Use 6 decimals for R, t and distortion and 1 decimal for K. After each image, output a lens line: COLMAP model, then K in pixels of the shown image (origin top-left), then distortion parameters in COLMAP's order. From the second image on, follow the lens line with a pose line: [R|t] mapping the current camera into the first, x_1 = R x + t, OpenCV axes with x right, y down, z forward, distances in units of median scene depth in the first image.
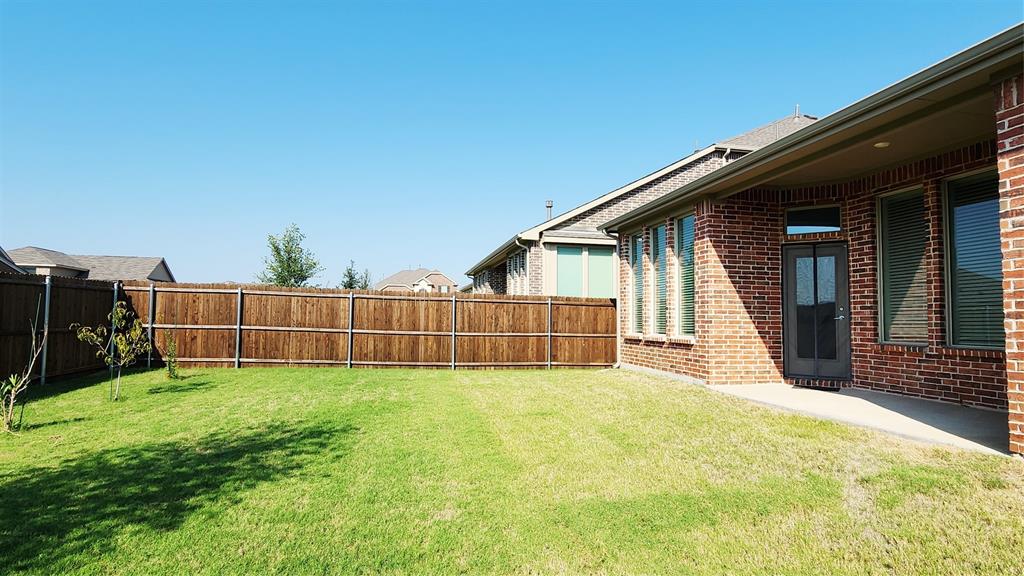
lens RADIAL K [[537.0, 0, 515.4], [0, 537.0, 290.8], [0, 0, 1]] dist [0.004589, 0.000272]
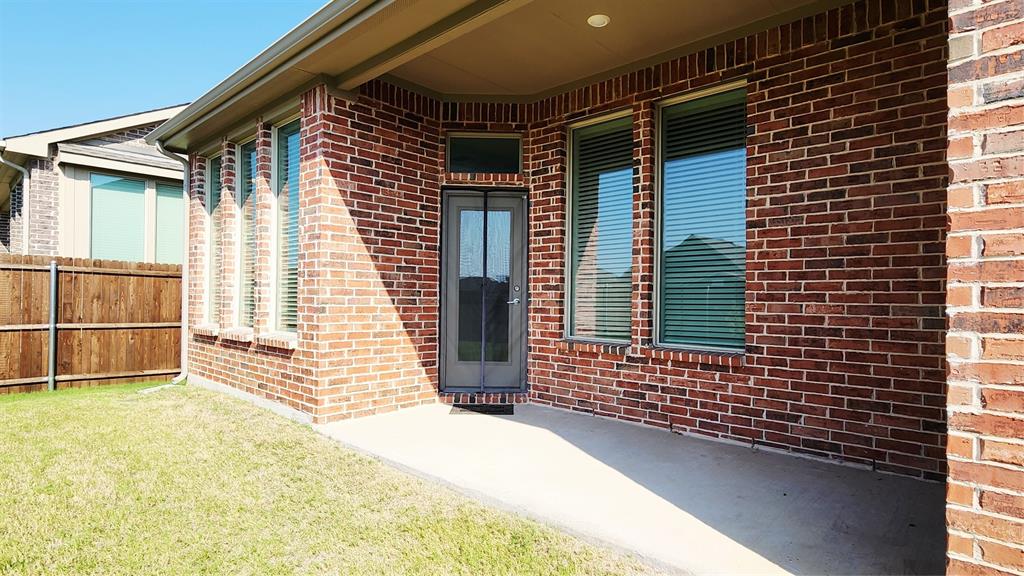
lens RADIAL K [[537.0, 0, 515.4], [0, 537.0, 290.8], [0, 0, 1]] dist [0.004589, 0.000272]
pose [[0.816587, 0.005517, 0.577195, 0.205086], [-0.035282, 0.998562, 0.040370, 0.008868], [-0.576142, -0.053330, 0.815608, 0.434986]]
